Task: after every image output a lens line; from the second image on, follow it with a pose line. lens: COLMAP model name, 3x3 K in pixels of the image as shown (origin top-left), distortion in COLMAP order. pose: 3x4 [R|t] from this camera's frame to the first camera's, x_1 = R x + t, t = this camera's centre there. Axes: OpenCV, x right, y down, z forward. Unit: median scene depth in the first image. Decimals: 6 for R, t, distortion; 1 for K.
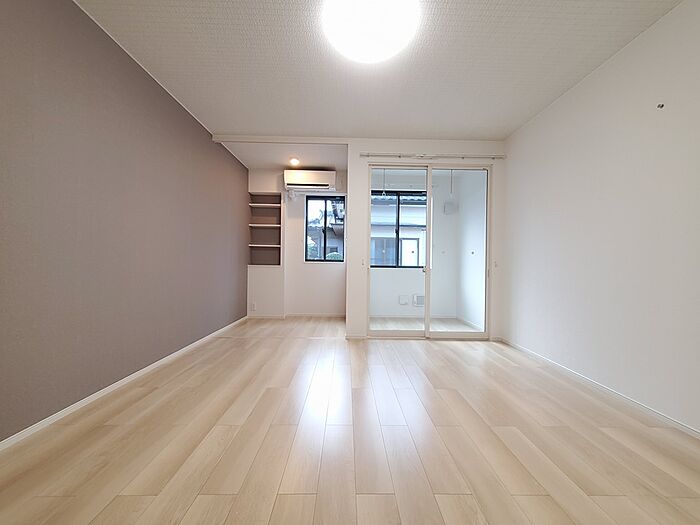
lens RADIAL K [[276.6, 0, 352.1], [0, 276.6, 260.5], [0, 0, 1]] dist [0.000775, -0.001149]
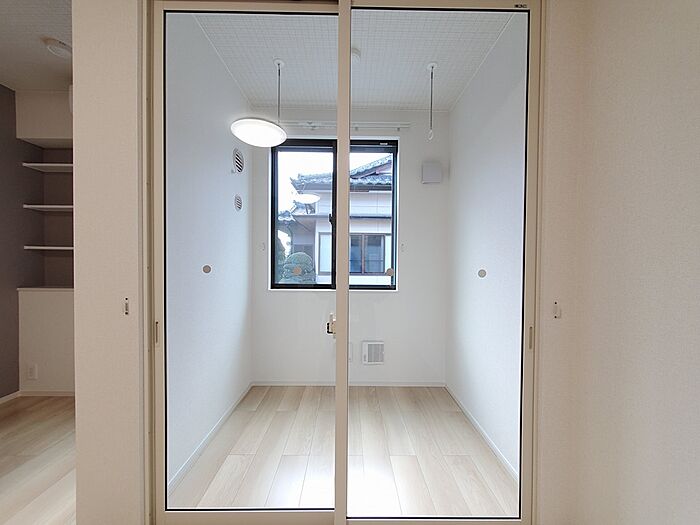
lens RADIAL K [[276.6, 0, 349.6], [0, 276.6, 260.8], [0, 0, 1]] dist [0.000775, -0.001149]
pose [[0.999830, -0.006202, -0.017348, 0.214630], [0.006461, 0.999868, 0.014875, -0.034891], [0.017254, -0.014985, 0.999739, 0.503868]]
